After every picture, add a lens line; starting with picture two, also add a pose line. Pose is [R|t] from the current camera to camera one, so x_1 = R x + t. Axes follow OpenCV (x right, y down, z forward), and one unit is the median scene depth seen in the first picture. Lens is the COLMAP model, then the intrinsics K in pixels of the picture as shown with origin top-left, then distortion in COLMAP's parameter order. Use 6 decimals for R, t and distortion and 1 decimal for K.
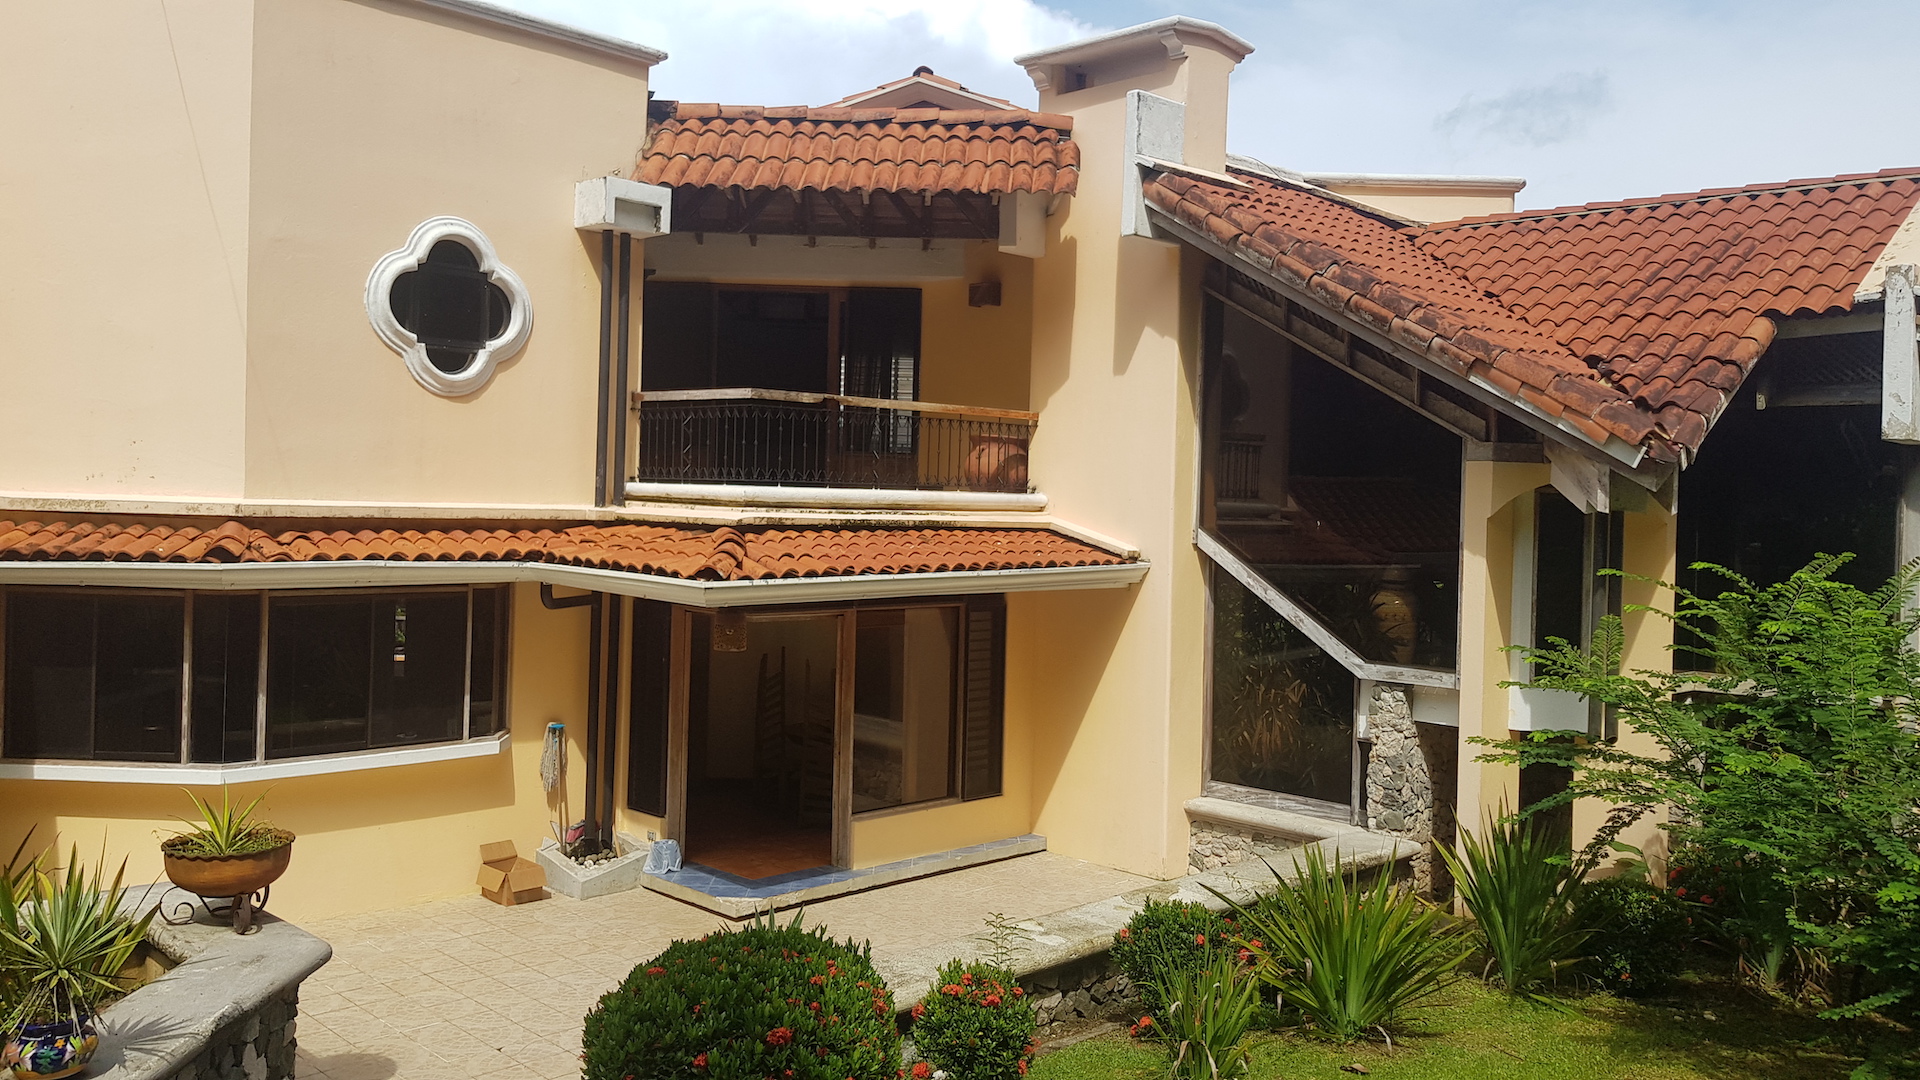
lens RADIAL K [[1537.5, 0, 958.3], [0, 1537.5, 506.5], [0, 0, 1]] dist [-0.007535, -0.014345]
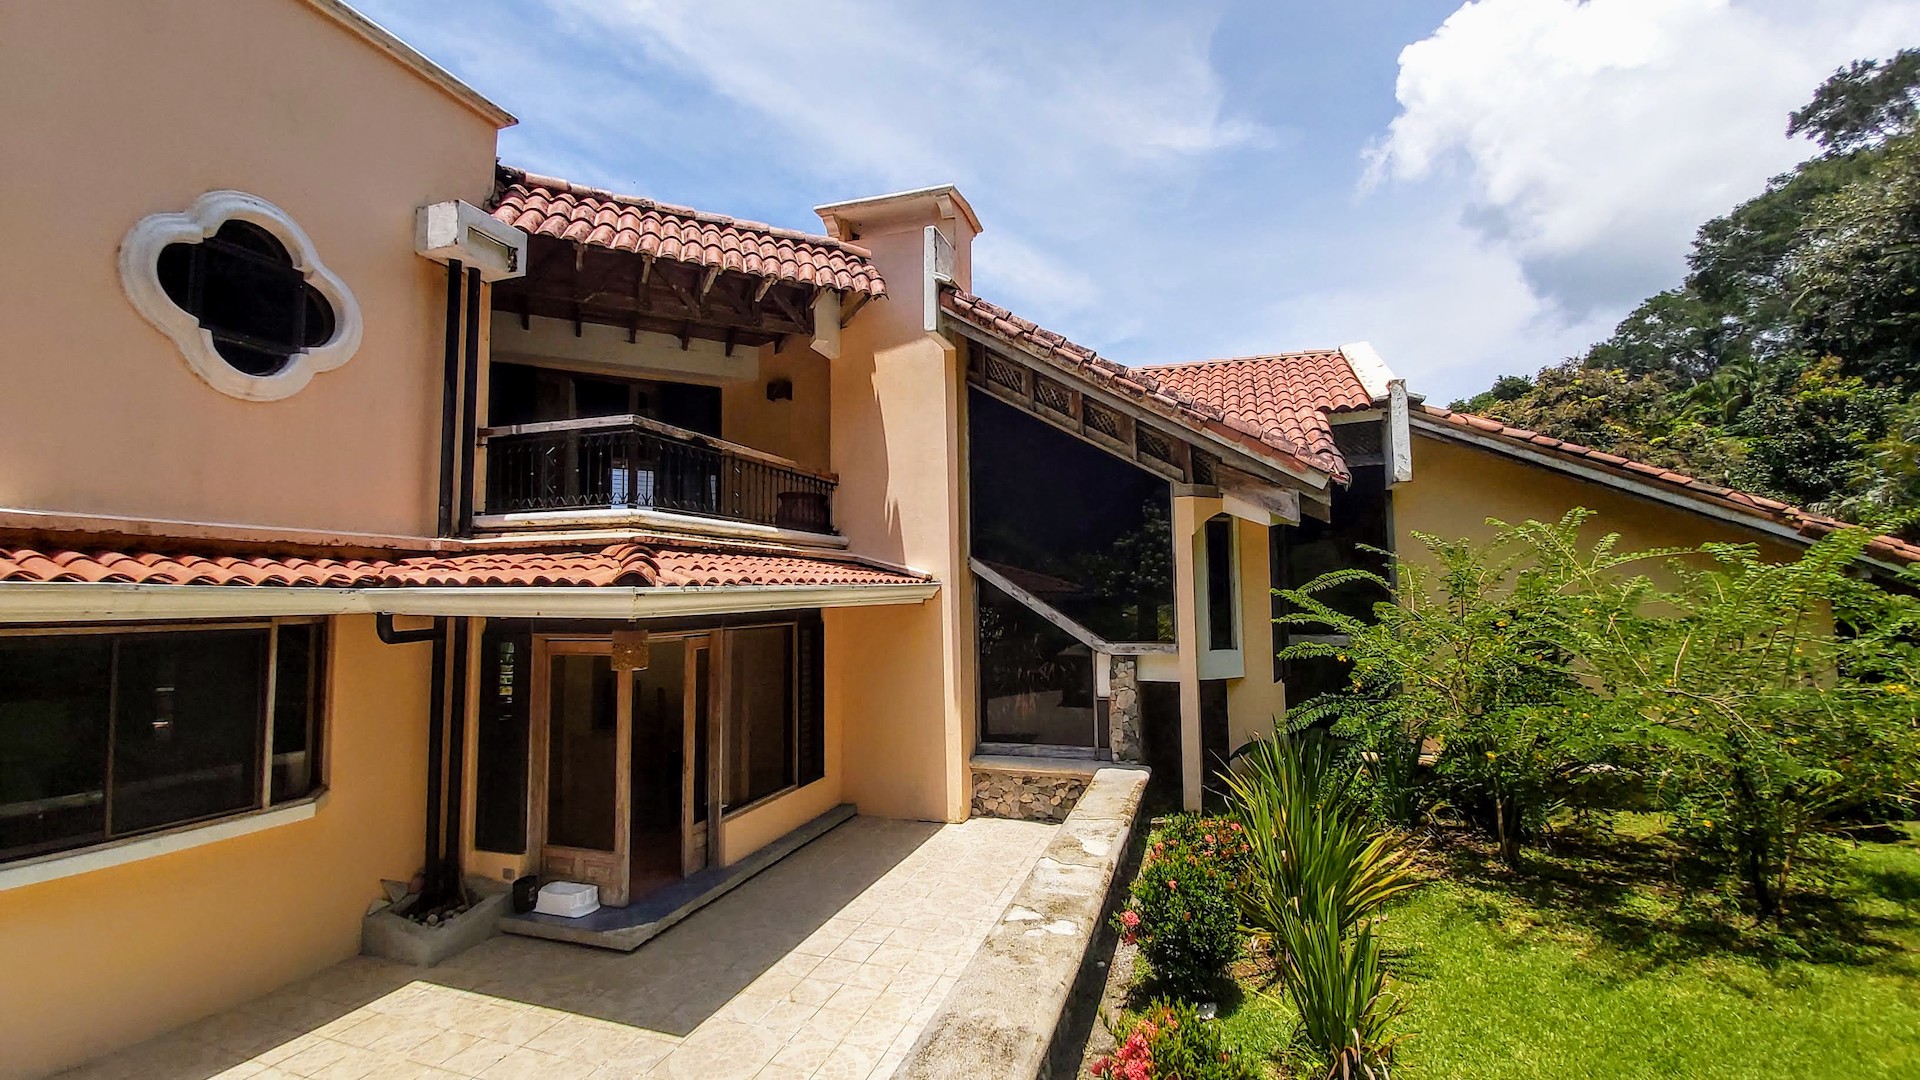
lens RADIAL K [[730.3, 0, 967.3], [0, 730.3, 547.8], [0, 0, 1]] dist [-0.000002, -0.017525]
pose [[0.883645, -0.009431, 0.468063, -0.159797], [0.044873, 0.996900, -0.064627, 0.051549], [-0.466002, 0.078110, 0.881329, 0.455405]]
